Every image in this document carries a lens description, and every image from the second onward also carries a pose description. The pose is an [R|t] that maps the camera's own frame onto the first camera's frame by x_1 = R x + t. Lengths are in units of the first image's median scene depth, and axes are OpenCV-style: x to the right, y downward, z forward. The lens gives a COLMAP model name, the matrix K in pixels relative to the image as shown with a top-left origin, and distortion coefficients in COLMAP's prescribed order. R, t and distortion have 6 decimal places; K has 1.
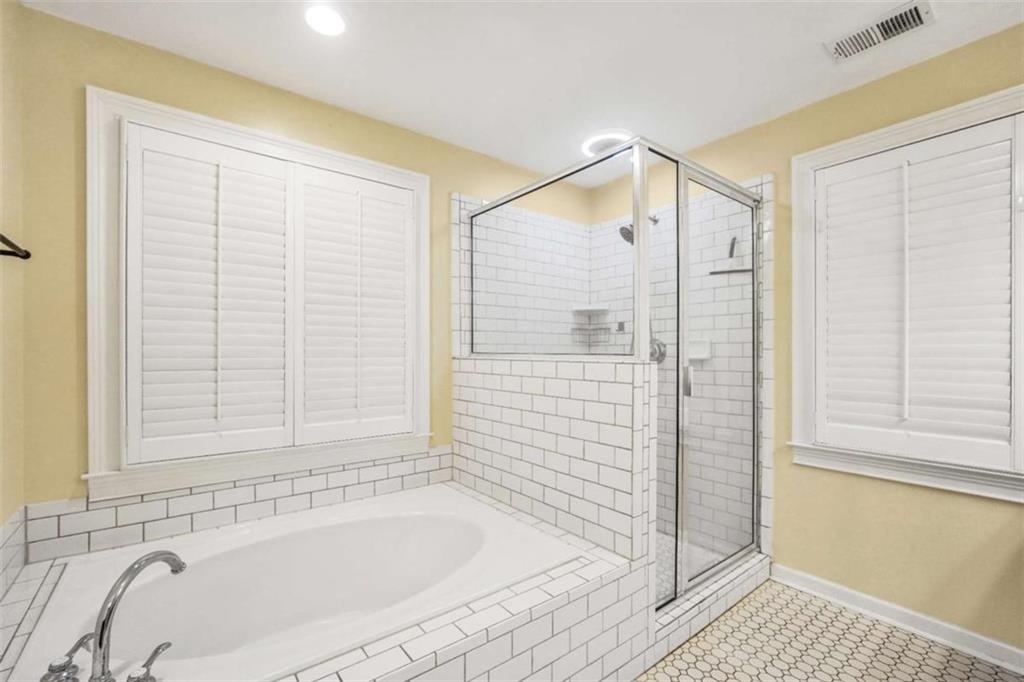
lens RADIAL K [[439.9, 0, 512.2], [0, 439.9, 347.7], [0, 0, 1]] dist [-0.000368, 0.000491]
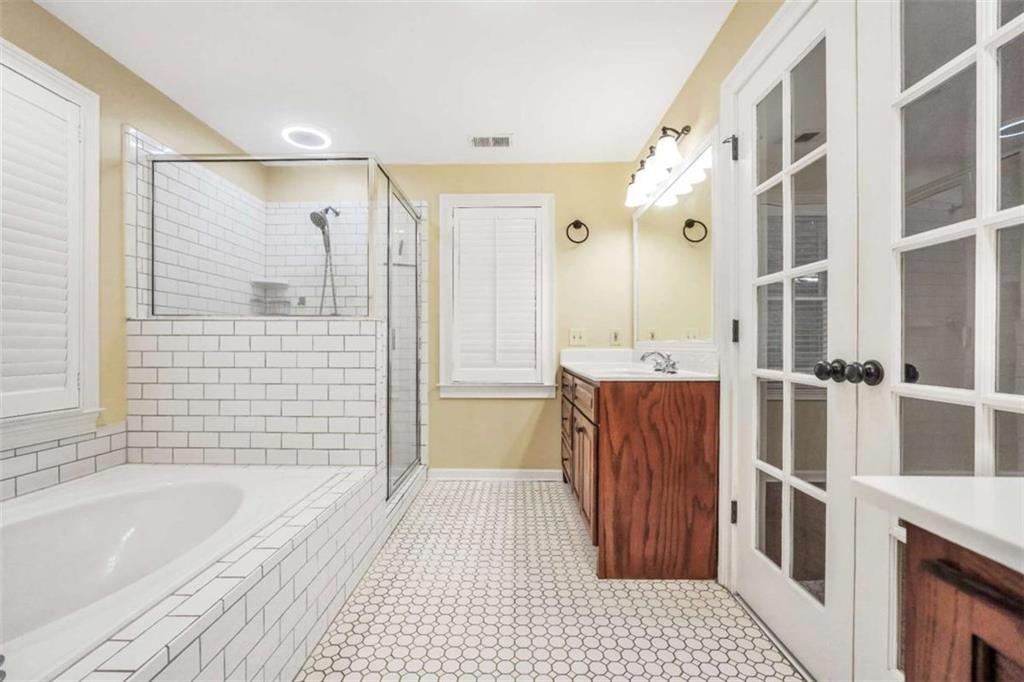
lens RADIAL K [[430.8, 0, 511.0], [0, 430.8, 329.5], [0, 0, 1]] dist [-0.000107, 0.001105]
pose [[0.627509, 0.024910, 0.778211, -0.324224], [-0.003093, 0.999560, -0.029501, 0.066816], [-0.778604, 0.016105, 0.627309, -0.099460]]
